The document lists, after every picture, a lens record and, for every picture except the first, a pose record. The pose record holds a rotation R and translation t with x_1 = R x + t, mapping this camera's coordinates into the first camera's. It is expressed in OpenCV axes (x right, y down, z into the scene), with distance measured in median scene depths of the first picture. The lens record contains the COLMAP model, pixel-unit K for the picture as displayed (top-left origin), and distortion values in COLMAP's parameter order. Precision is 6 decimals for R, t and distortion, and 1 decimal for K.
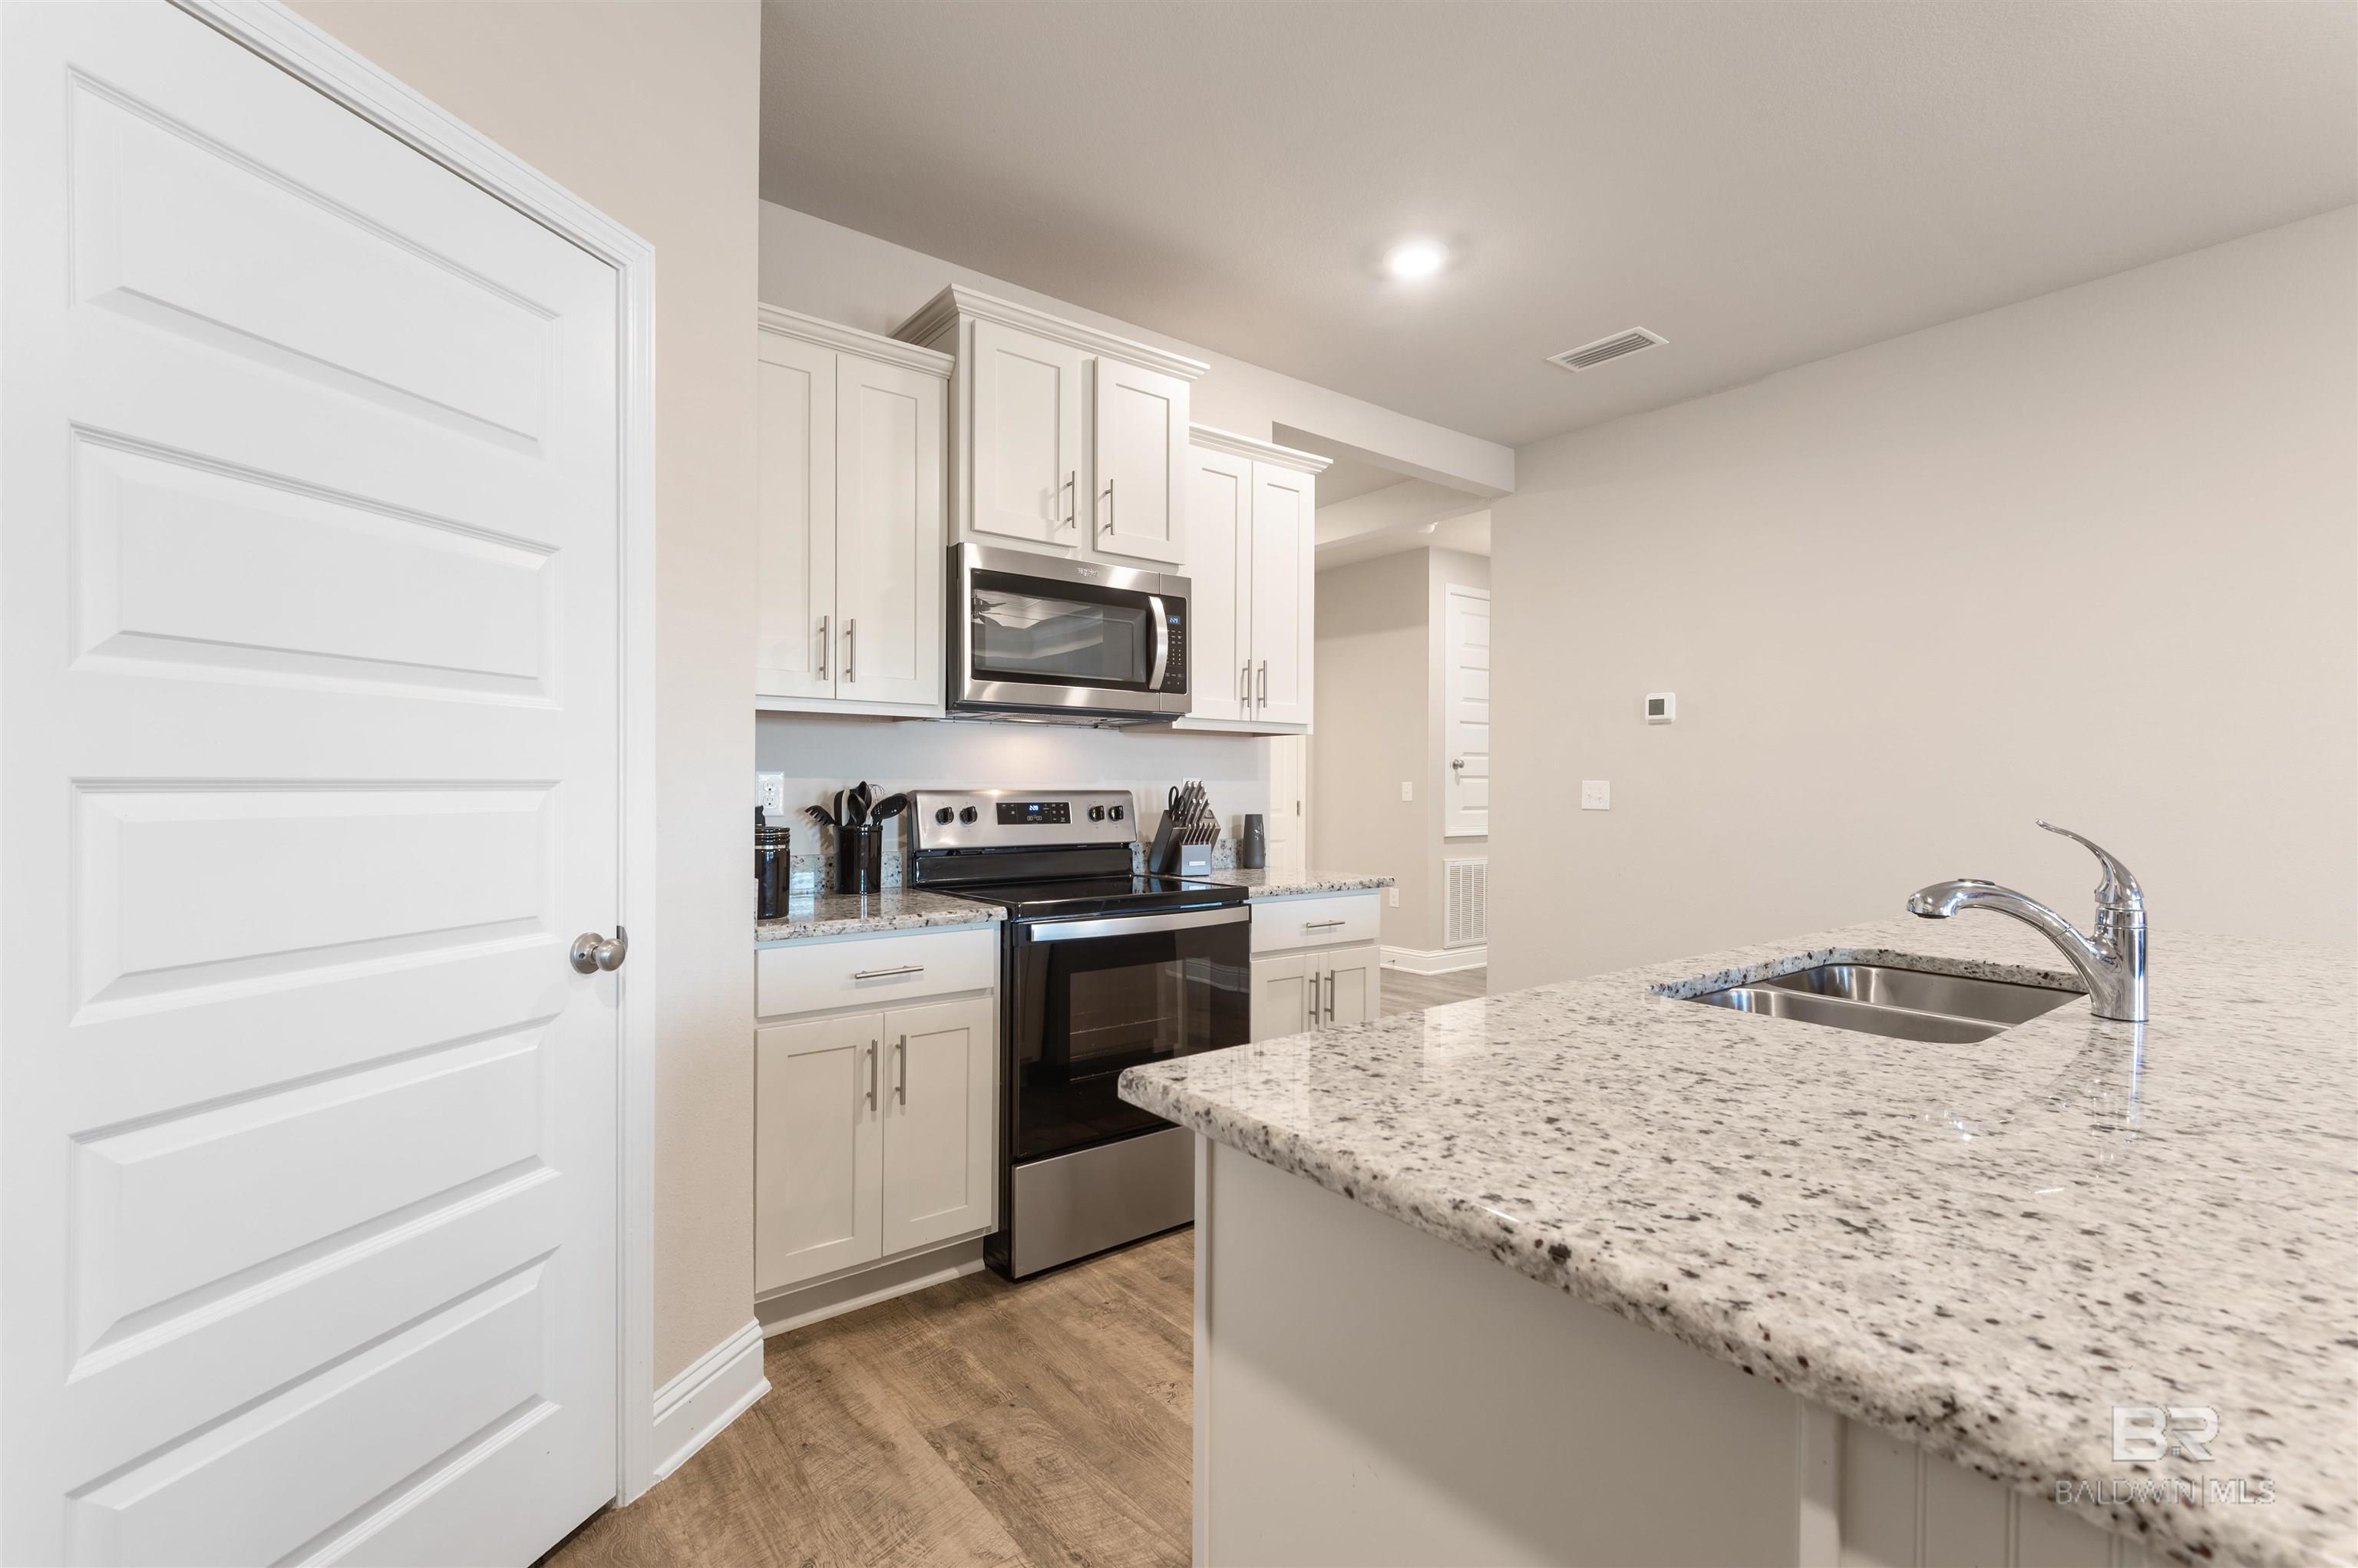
lens RADIAL K [[1063.8, 0, 1174.9], [0, 1063.8, 778.0], [0, 0, 1]] dist [0.015639, -0.006511]
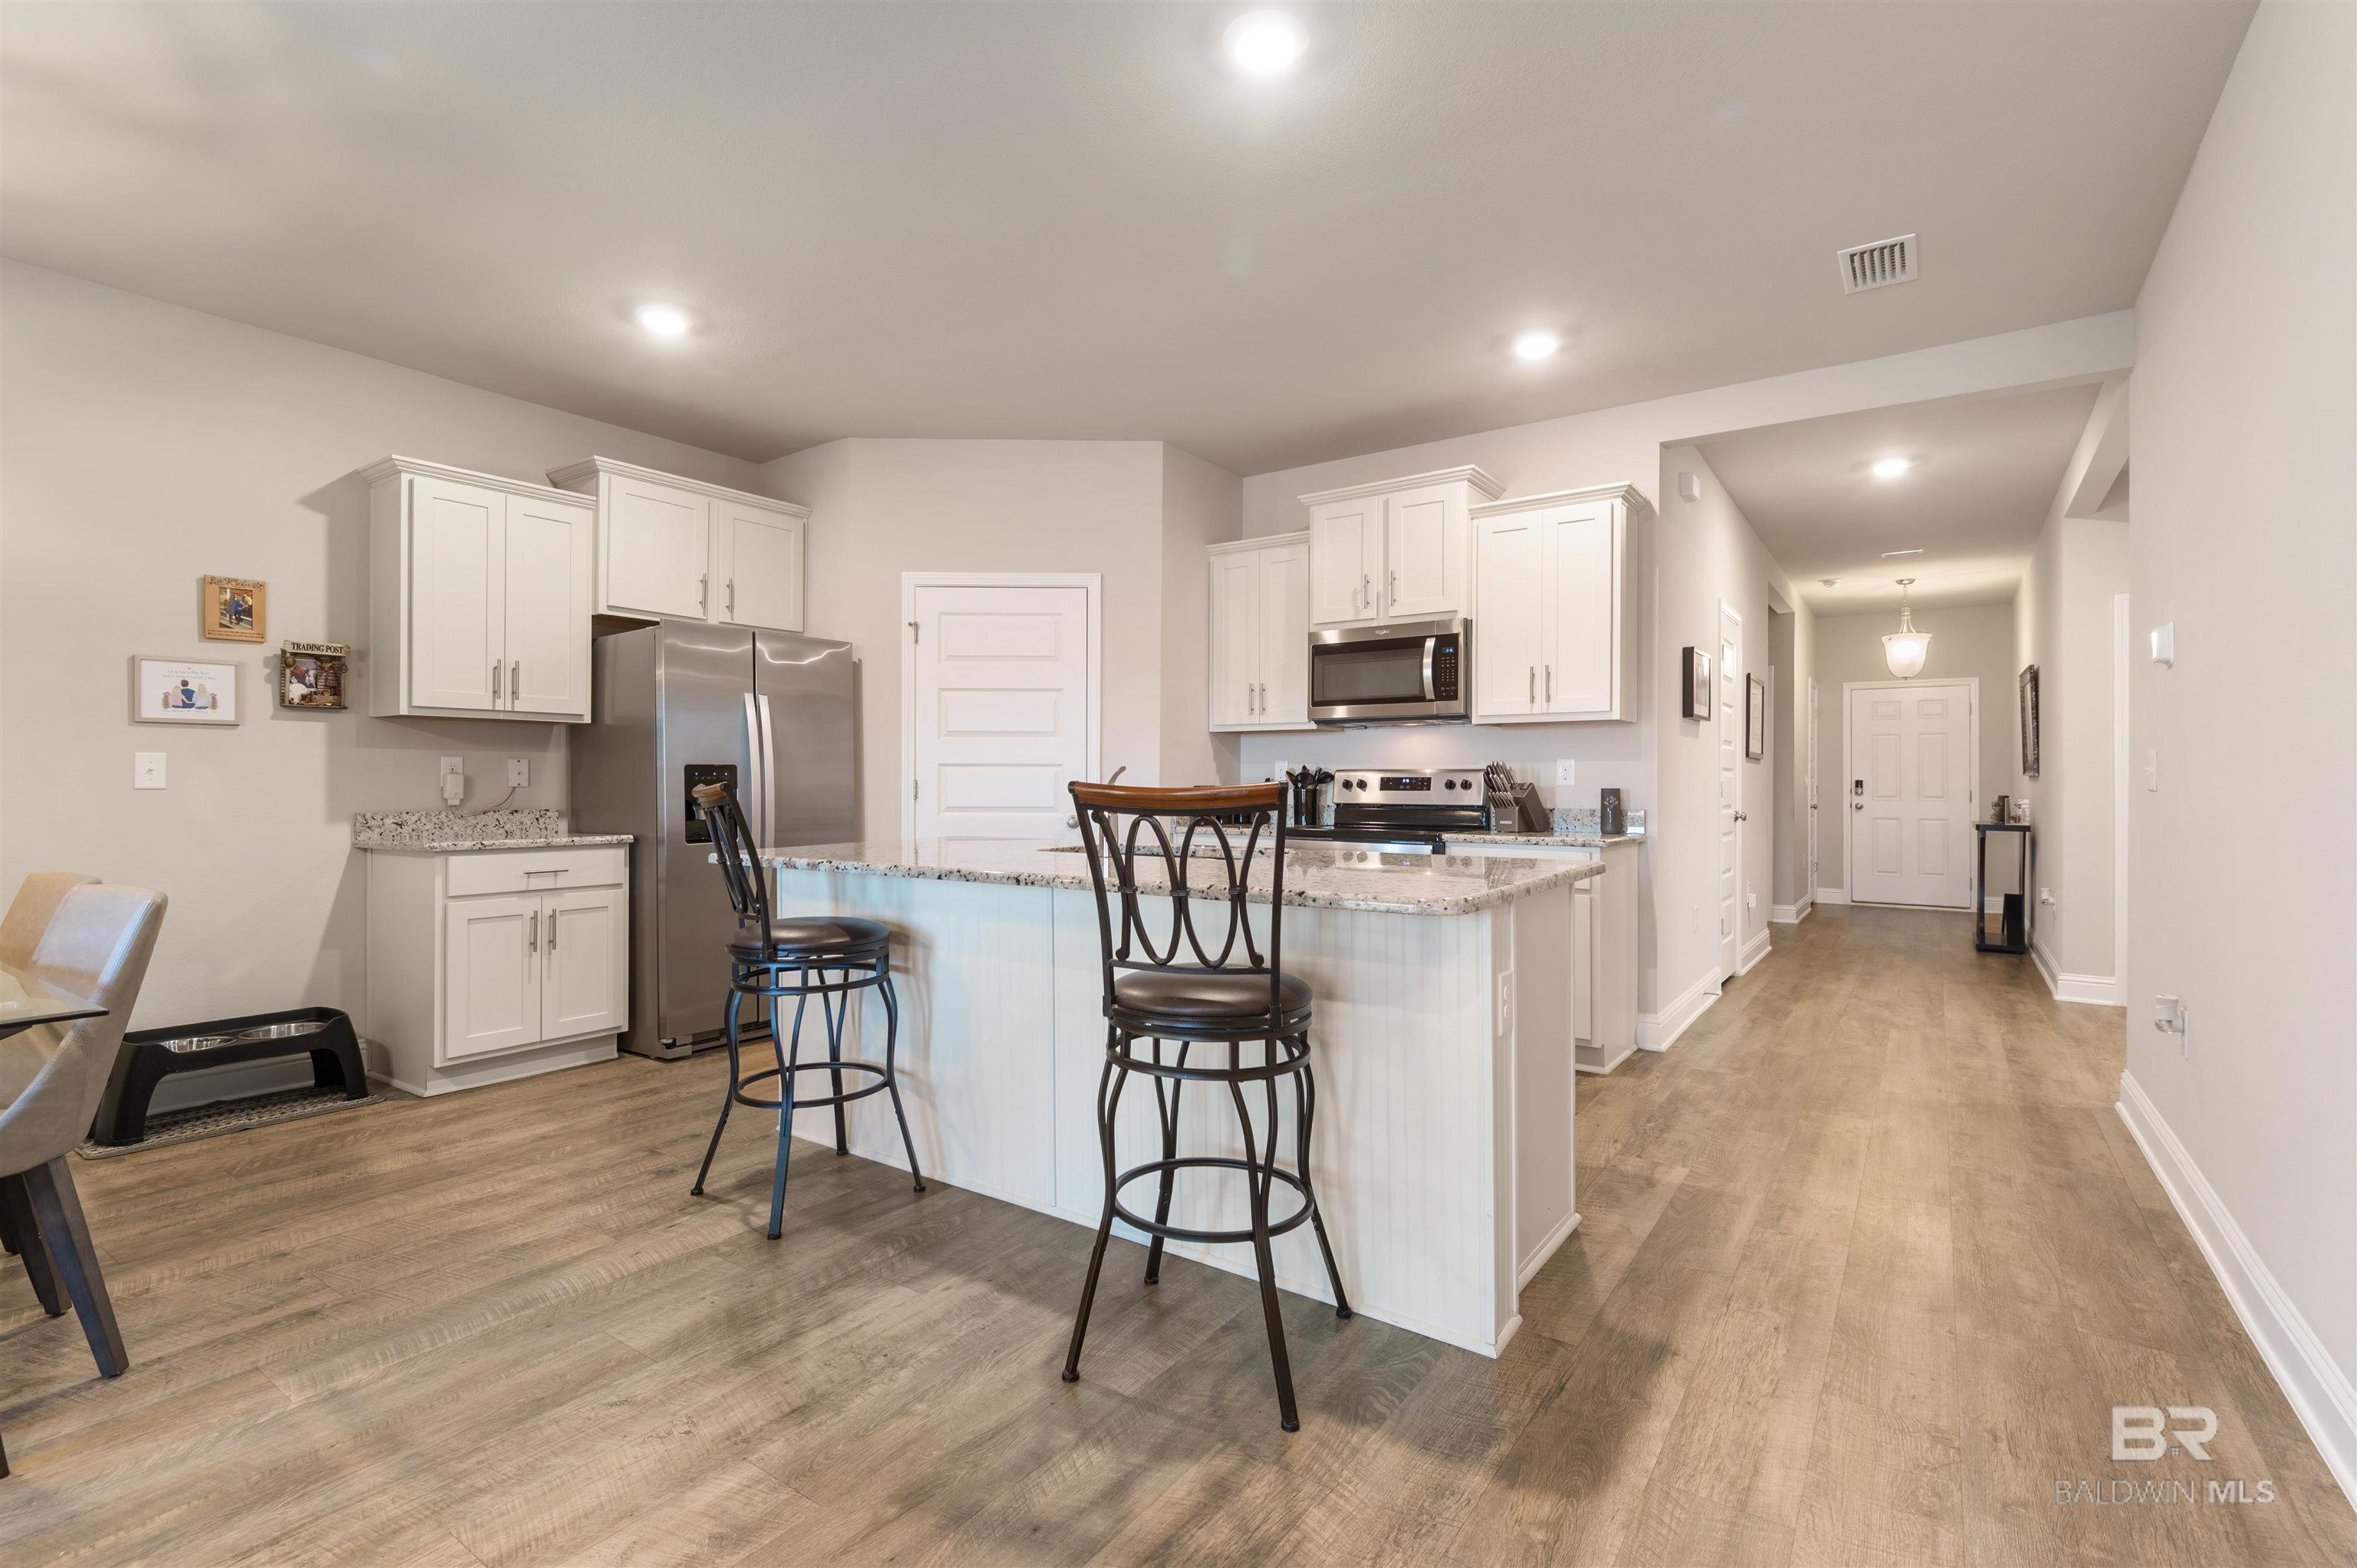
lens RADIAL K [[1063.3, 0, 1173.2], [0, 1063.3, 772.9], [0, 0, 1]] dist [0.015639, -0.006511]
pose [[0.296708, -0.012747, -0.954883, 1.440095], [0.005395, 0.999917, -0.011672, 0.038250], [0.954953, -0.001688, 0.296752, 0.235235]]
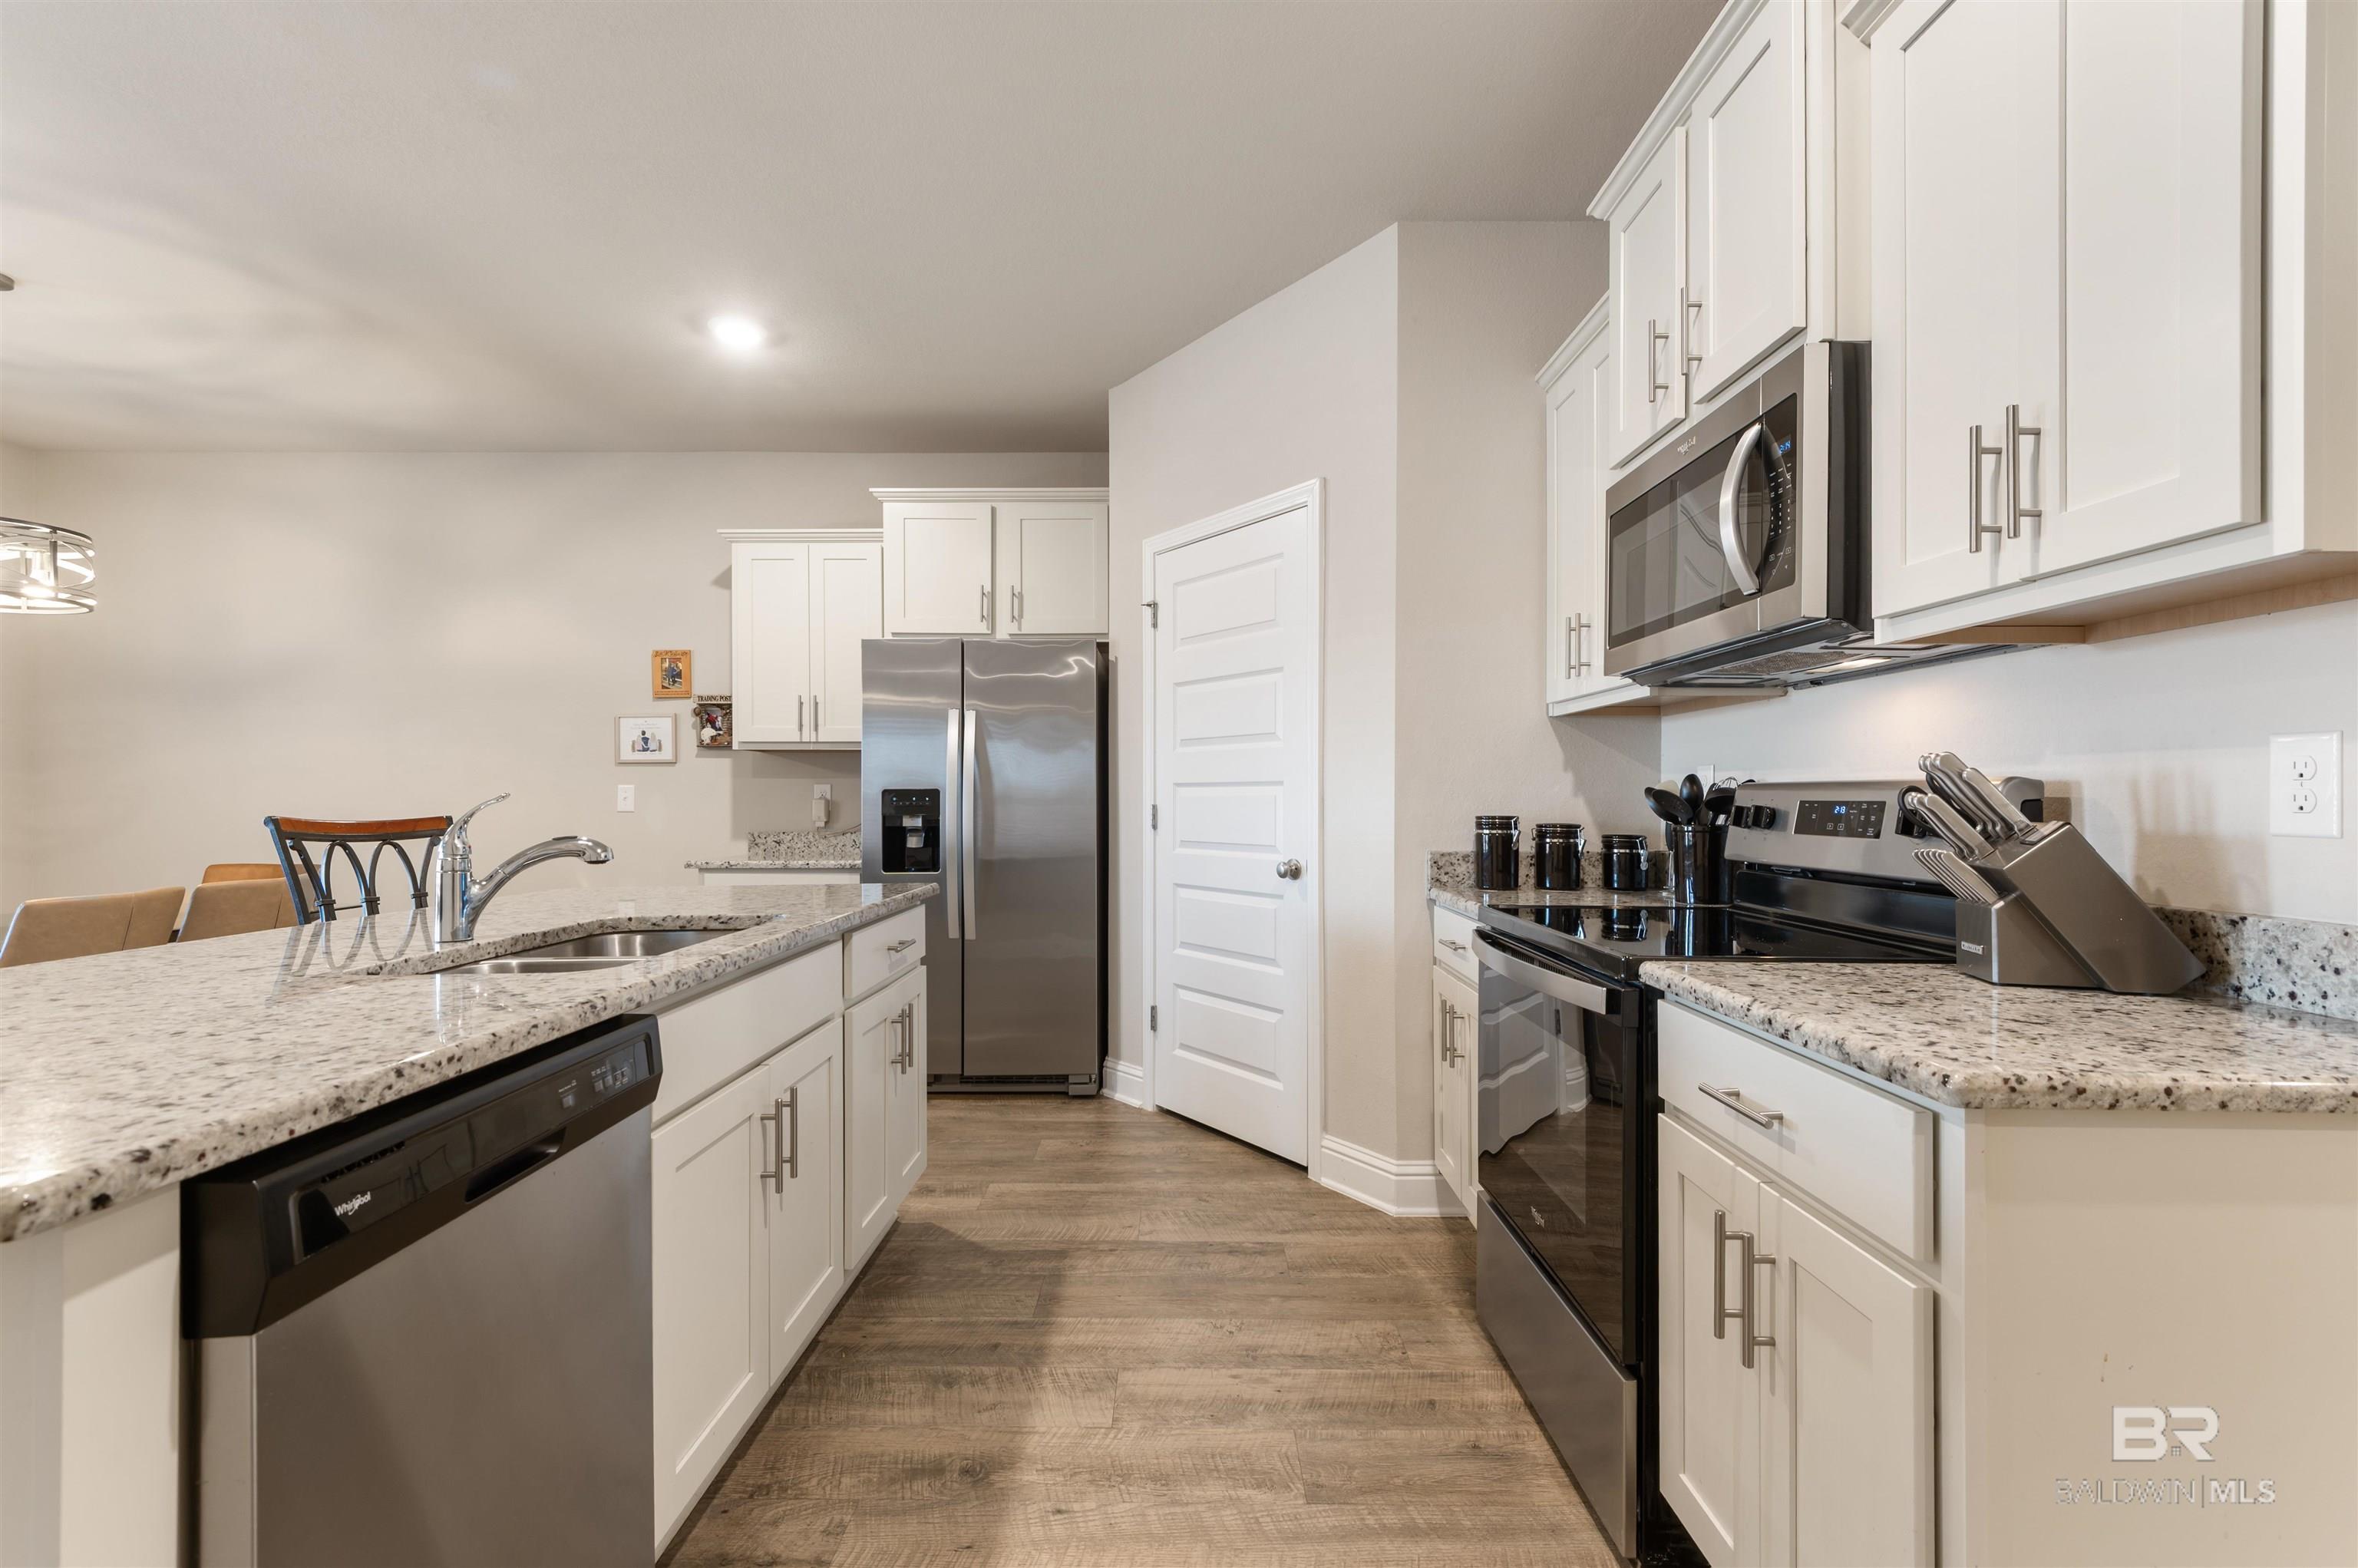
lens RADIAL K [[1063.8, 0, 1185.6], [0, 1063.8, 792.0], [0, 0, 1]] dist [0.015639, -0.006511]
pose [[-0.612421, -0.007057, -0.790501, 0.665930], [0.003776, 0.999923, -0.011852, 0.027302], [0.790523, -0.010243, -0.612347, 1.230260]]
